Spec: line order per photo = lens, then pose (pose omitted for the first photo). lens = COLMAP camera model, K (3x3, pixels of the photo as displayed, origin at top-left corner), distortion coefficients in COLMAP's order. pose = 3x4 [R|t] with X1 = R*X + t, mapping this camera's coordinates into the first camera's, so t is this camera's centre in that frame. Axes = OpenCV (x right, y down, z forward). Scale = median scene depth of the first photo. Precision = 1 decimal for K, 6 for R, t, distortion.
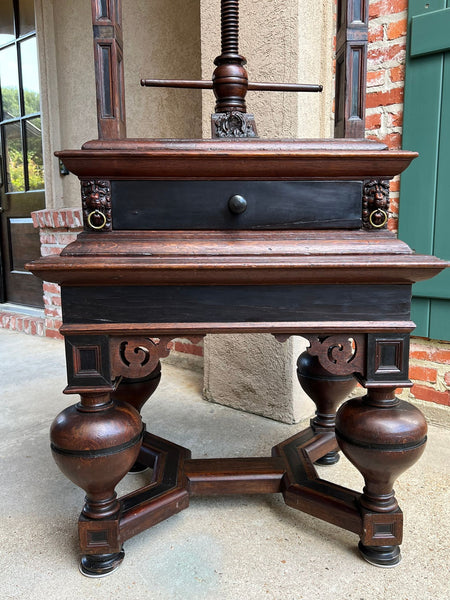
lens RADIAL K [[526.1, 0, 229.4], [0, 526.1, 308.8], [0, 0, 1]] dist [0.025975, -0.031259]
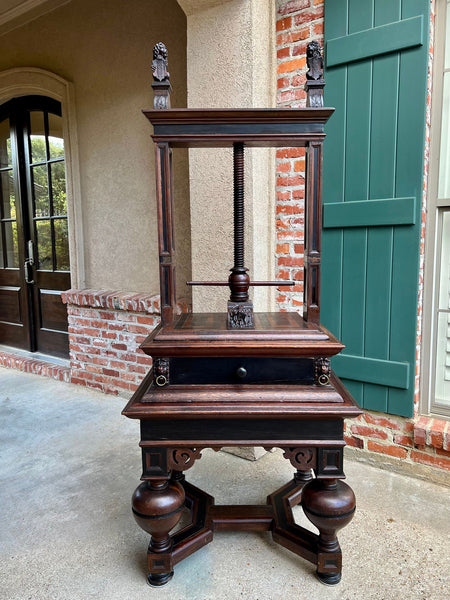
lens RADIAL K [[444.2, 0, 229.8], [0, 444.2, 298.7], [0, 0, 1]] dist [0.046684, -0.056982]
pose [[0.997952, -0.011952, 0.062848, -0.024589], [0.014092, 0.999332, -0.033714, -0.206293], [-0.062403, 0.034531, 0.997453, -0.294961]]
